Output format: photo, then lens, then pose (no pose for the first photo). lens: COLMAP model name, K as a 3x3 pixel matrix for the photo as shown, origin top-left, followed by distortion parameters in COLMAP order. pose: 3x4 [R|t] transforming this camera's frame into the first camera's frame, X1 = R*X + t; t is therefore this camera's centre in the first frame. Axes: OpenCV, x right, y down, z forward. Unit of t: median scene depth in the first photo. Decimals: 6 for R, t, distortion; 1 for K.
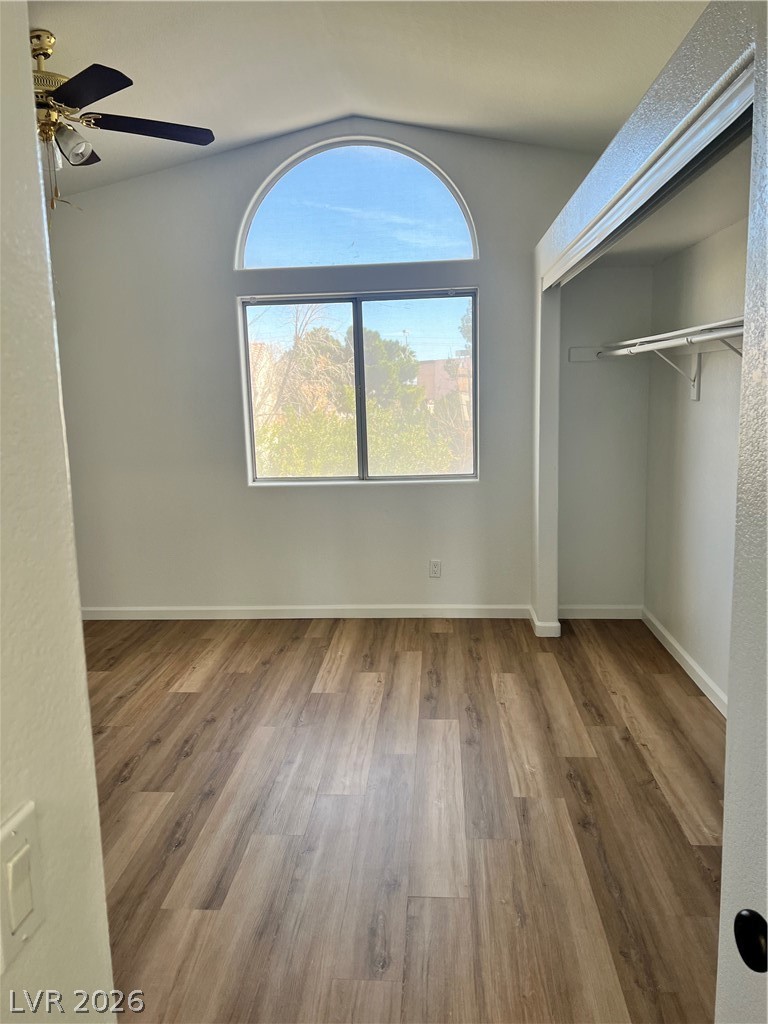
lens RADIAL K [[767.6, 0, 378.1], [0, 767.6, 509.8], [0, 0, 1]] dist [0.059462, -0.059323]
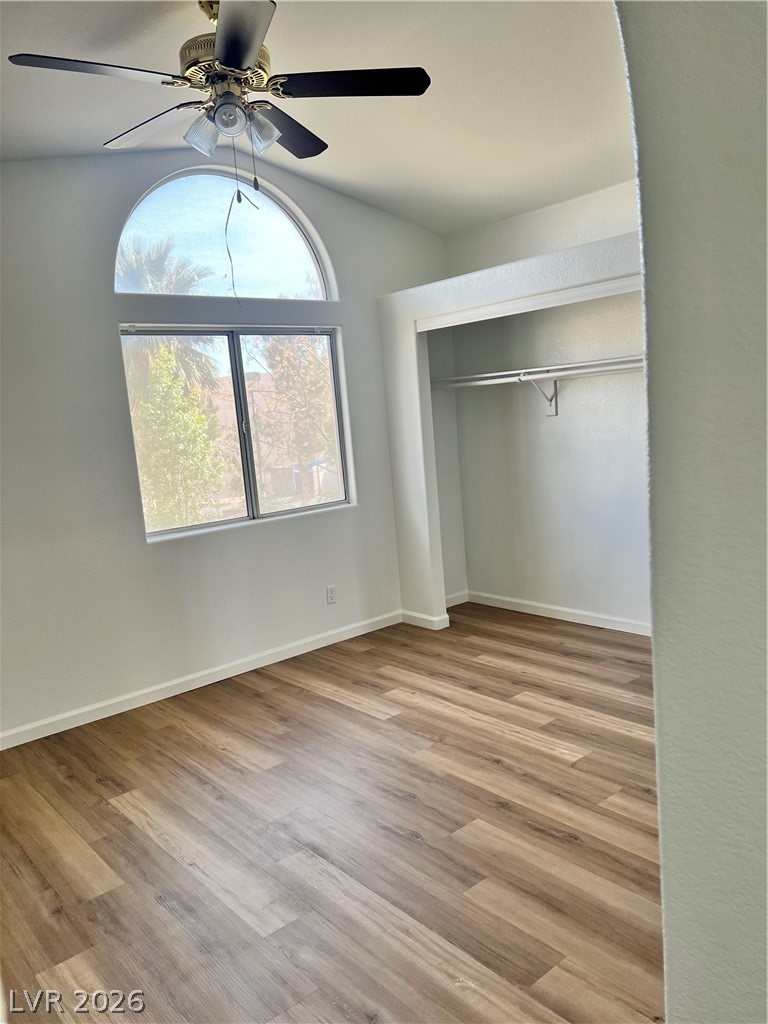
lens RADIAL K [[767.6, 0, 376.2], [0, 767.6, 514.4], [0, 0, 1]] dist [0.059462, -0.059323]
pose [[0.705175, -0.120360, 0.698743, -0.655494], [0.169767, 0.985483, -0.001578, -0.019634], [-0.688410, 0.119736, 0.715371, 0.233818]]
